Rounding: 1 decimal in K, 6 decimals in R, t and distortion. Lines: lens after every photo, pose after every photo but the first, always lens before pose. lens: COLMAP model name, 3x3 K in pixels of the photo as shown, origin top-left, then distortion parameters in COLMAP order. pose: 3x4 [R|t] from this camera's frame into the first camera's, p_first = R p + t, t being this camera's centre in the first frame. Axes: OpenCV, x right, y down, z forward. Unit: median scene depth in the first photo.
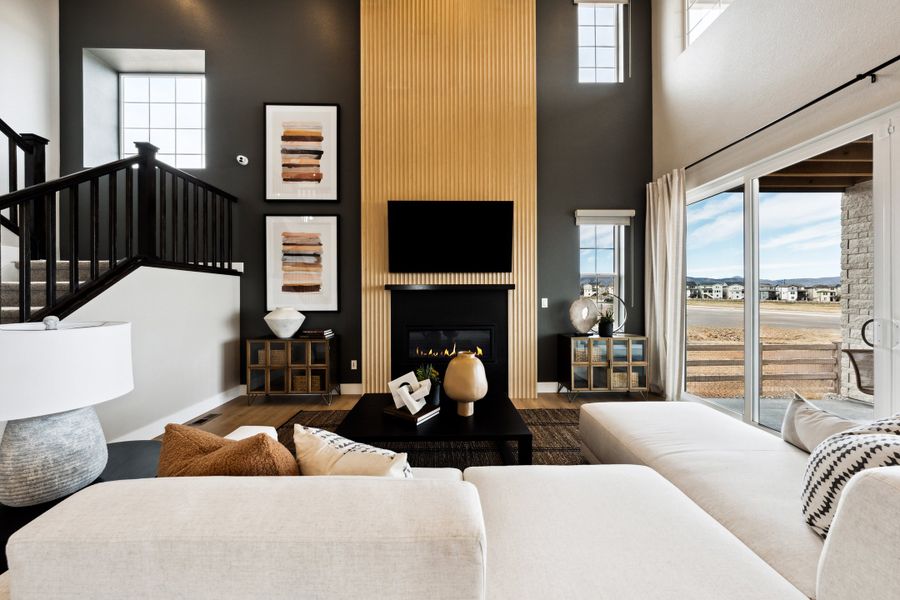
lens RADIAL K [[306.0, 0, 448.9], [0, 306.0, 296.7], [0, 0, 1]] dist [-0.005610, 0.000973]
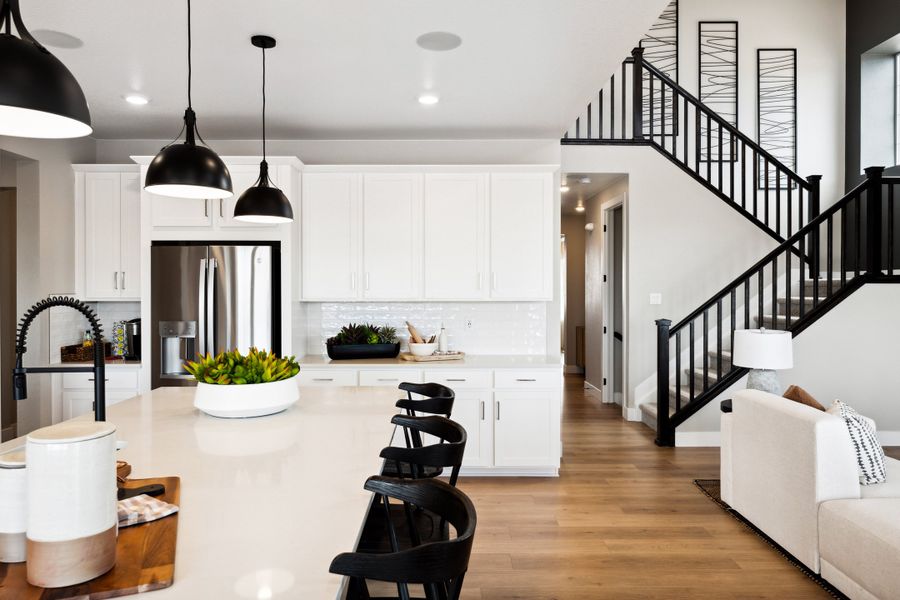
lens RADIAL K [[605.9, 0, 448.4], [0, 605.9, 293.1], [0, 0, 1]] dist [0.006495, -0.003339]
pose [[-0.015670, 0.010827, -0.999819, 0.802401], [-0.002845, 0.999937, 0.010873, -0.057386], [0.999873, 0.003015, -0.015639, -0.313054]]
